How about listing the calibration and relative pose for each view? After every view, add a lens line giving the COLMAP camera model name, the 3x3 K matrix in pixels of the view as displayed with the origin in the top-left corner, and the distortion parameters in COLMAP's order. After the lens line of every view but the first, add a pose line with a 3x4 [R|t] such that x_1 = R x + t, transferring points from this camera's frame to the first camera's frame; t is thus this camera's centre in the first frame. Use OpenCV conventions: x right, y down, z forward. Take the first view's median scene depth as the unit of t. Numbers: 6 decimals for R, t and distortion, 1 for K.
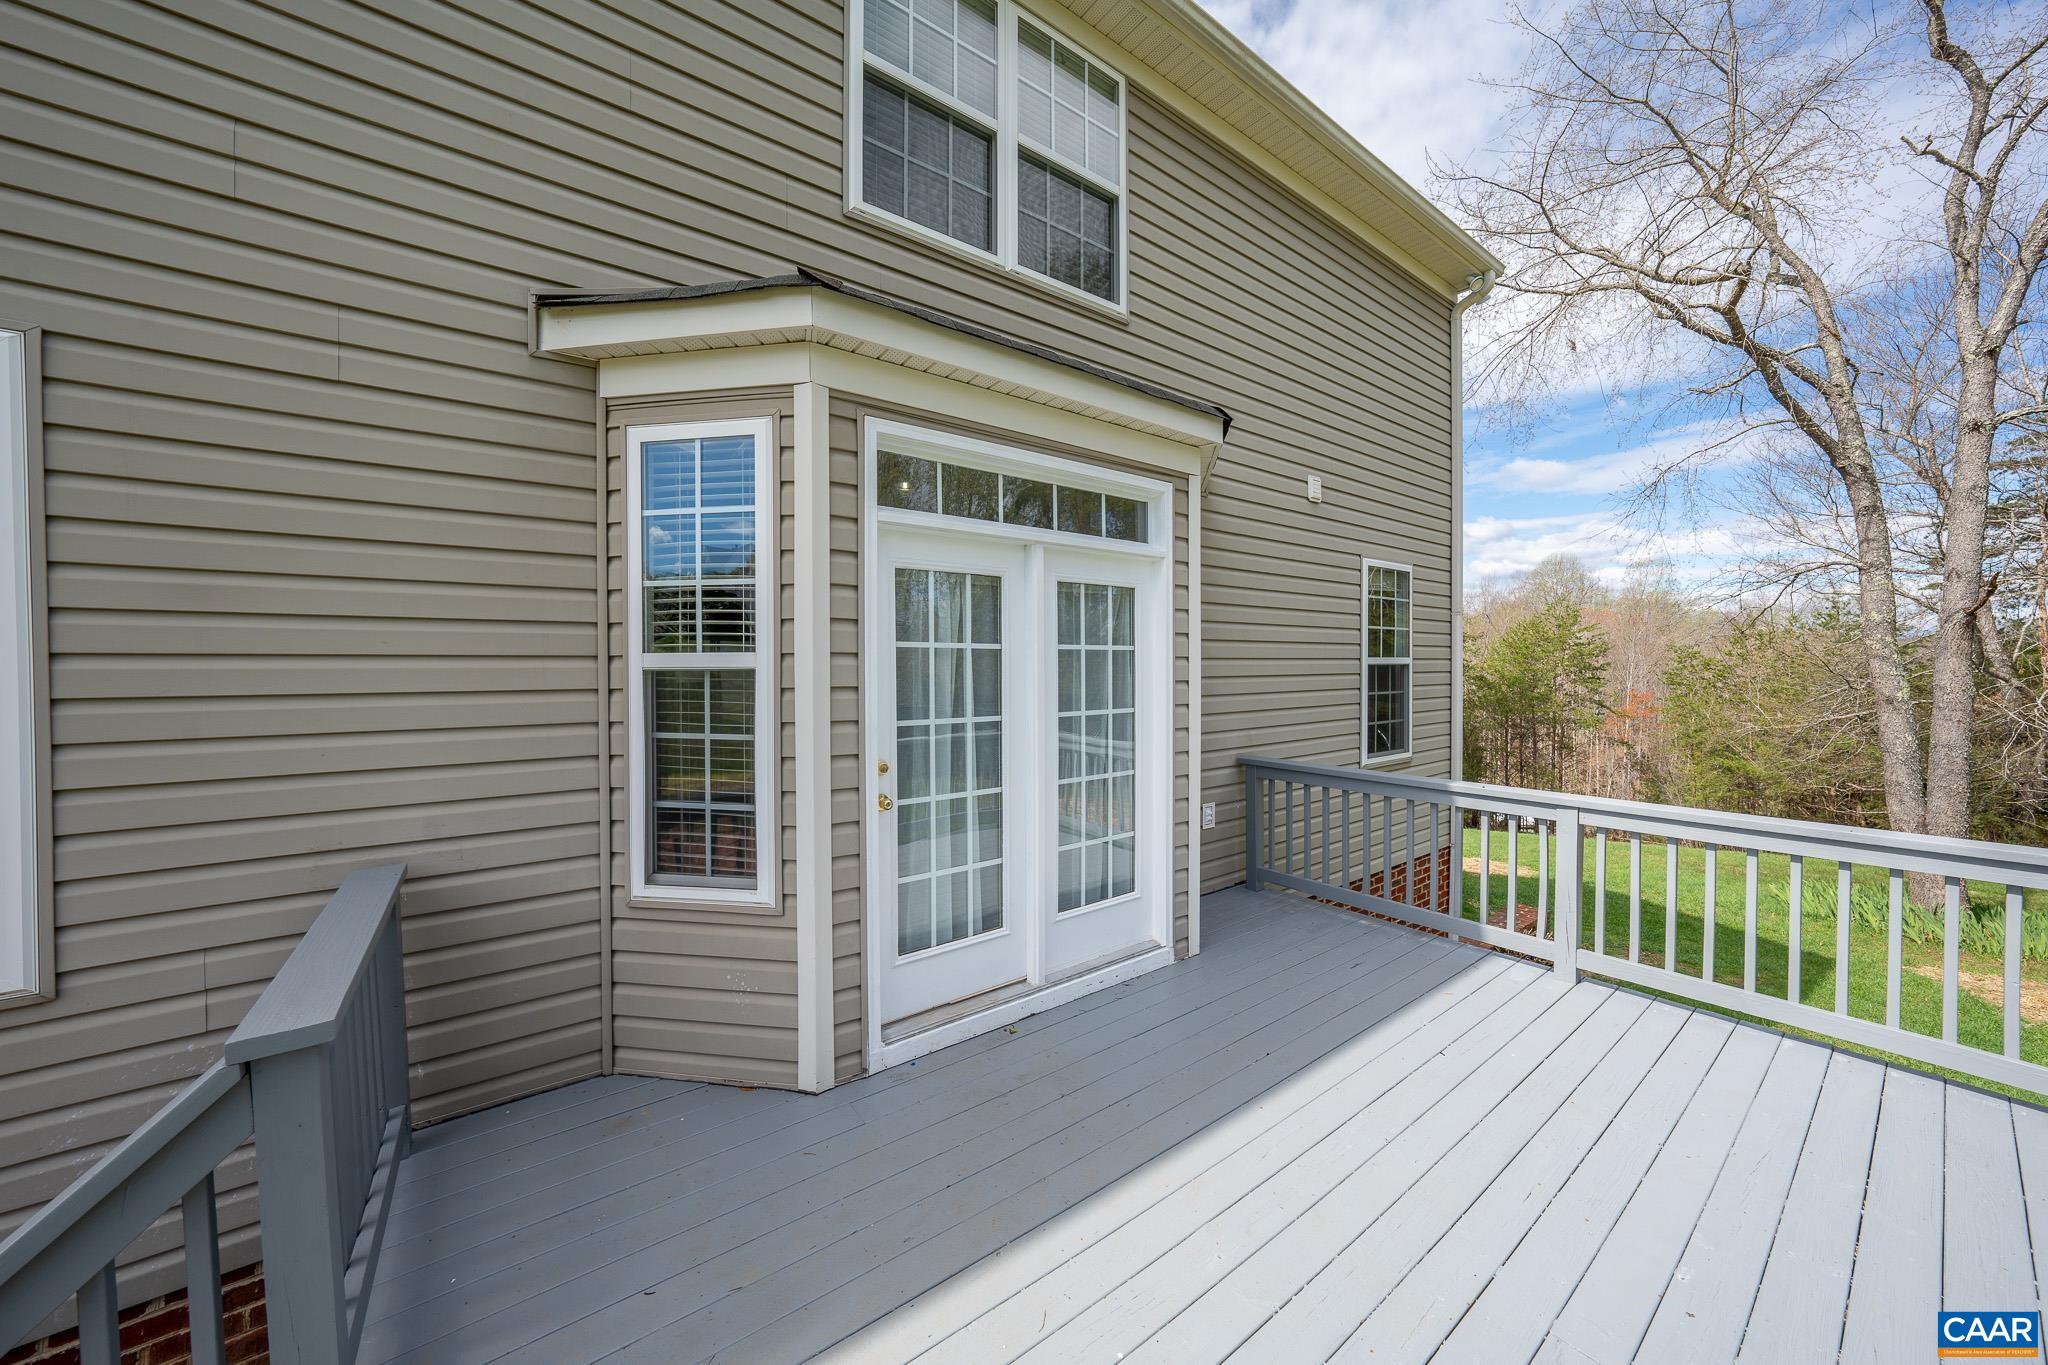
lens RADIAL K [[706.1, 0, 1020.2], [0, 706.1, 673.4], [0, 0, 1]] dist [-0.029357, 0.006669]
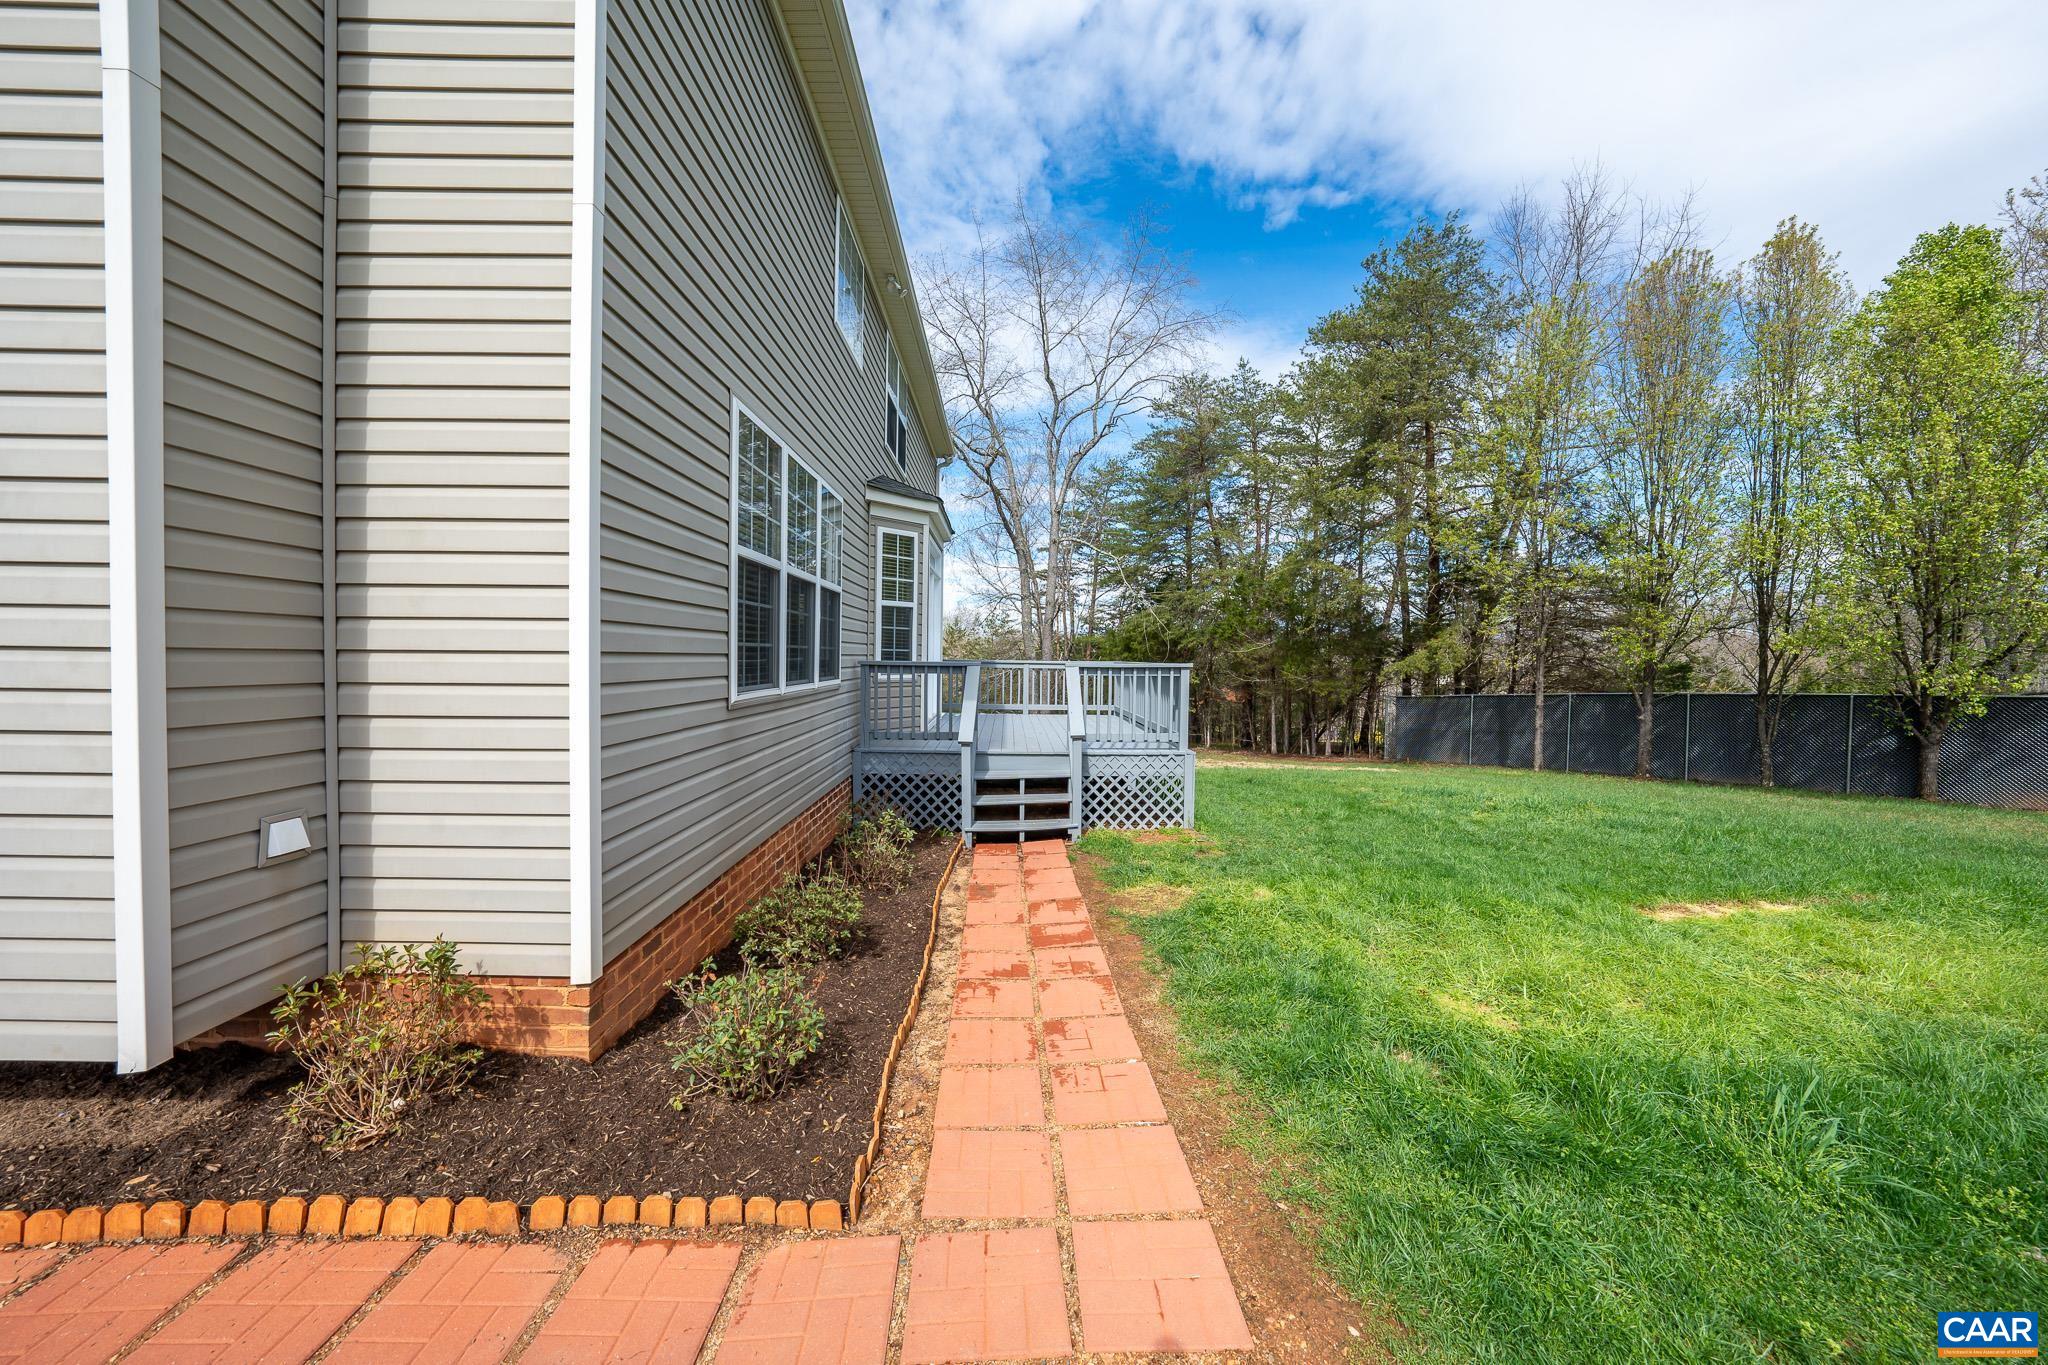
lens RADIAL K [[706.1, 0, 1020.2], [0, 706.1, 673.4], [0, 0, 1]] dist [-0.029357, 0.006669]
pose [[0.579244, -0.004544, 0.815142, -2.142384], [-0.008288, 0.999900, 0.011464, 0.201622], [-0.815112, -0.013396, 0.579148, -1.038550]]
